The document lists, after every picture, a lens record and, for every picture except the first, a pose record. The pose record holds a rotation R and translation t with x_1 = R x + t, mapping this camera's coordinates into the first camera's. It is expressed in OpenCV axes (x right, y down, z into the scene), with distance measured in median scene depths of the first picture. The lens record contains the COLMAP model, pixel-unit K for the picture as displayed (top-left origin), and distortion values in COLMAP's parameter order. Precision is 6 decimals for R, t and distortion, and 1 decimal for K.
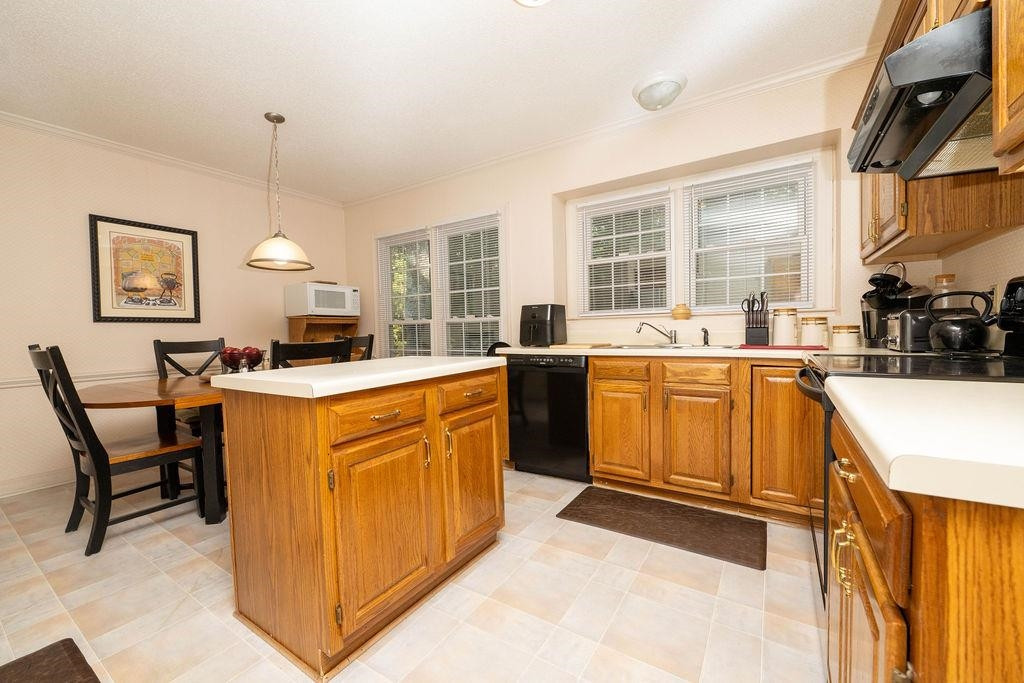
lens RADIAL K [[404.5, 0, 512.0], [0, 404.5, 341.5], [0, 0, 1]] dist [-0.000620, -0.000130]
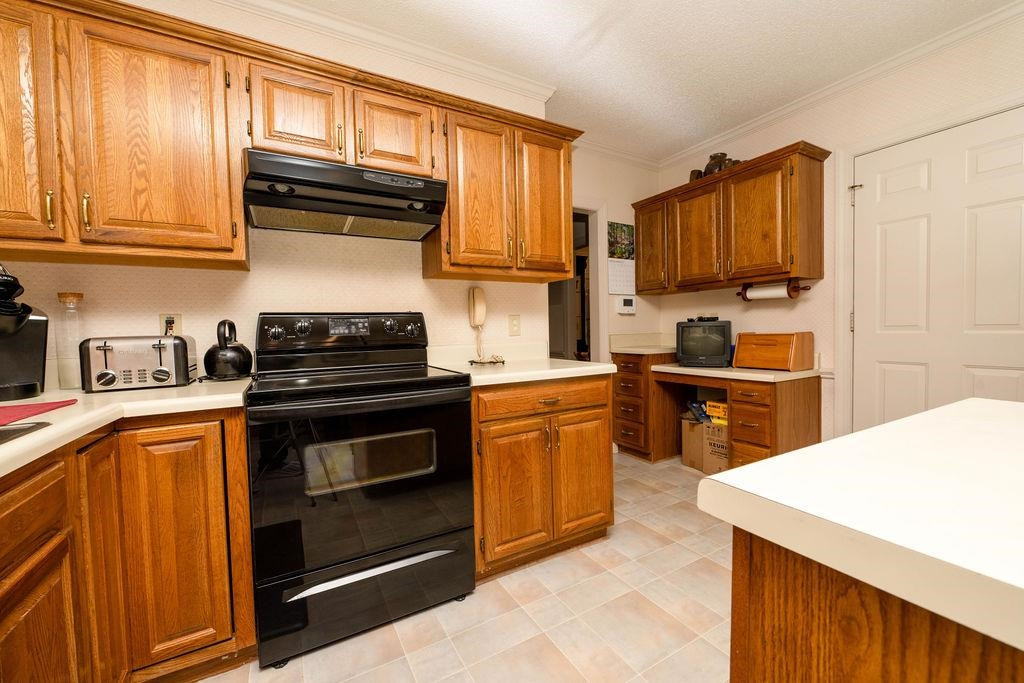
lens RADIAL K [[404.5, 0, 512.0], [0, 404.5, 341.5], [0, 0, 1]] dist [-0.000620, -0.000130]
pose [[-0.886932, 0.026585, 0.461134, -0.019003], [0.057418, 0.996944, 0.052961, -0.048878], [-0.458317, 0.073450, -0.885749, 0.959215]]
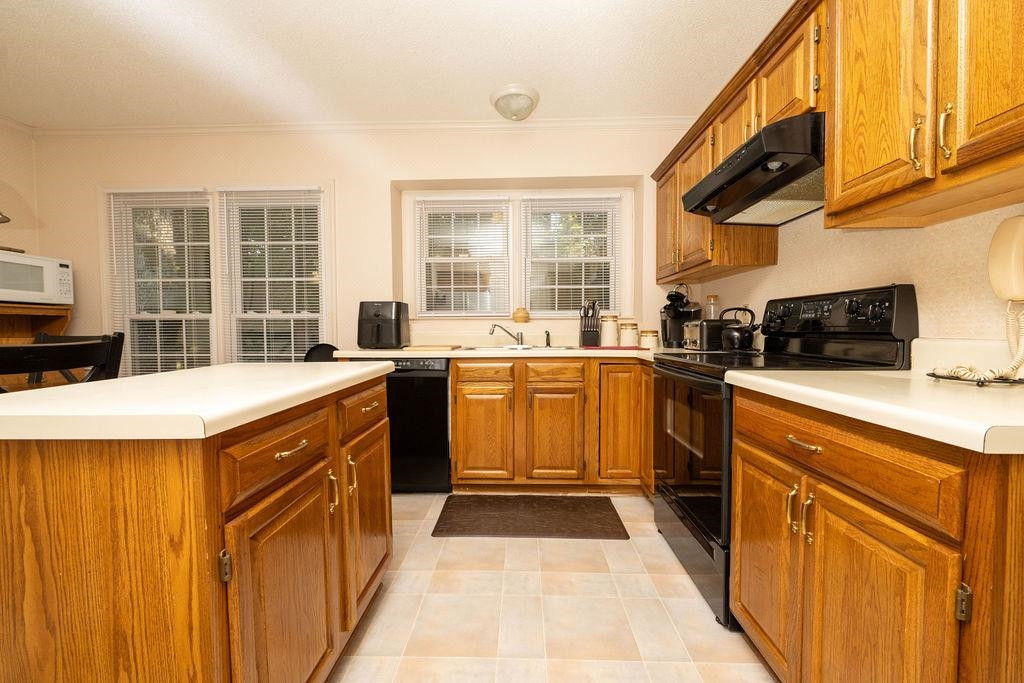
lens RADIAL K [[404.5, 0, 512.0], [0, 404.5, 341.5], [0, 0, 1]] dist [-0.000620, -0.000130]
pose [[0.856155, 0.001744, 0.516716, -0.181833], [0.000534, 0.999991, -0.004259, 0.000508], [-0.516719, 0.003922, 0.856146, 0.115284]]
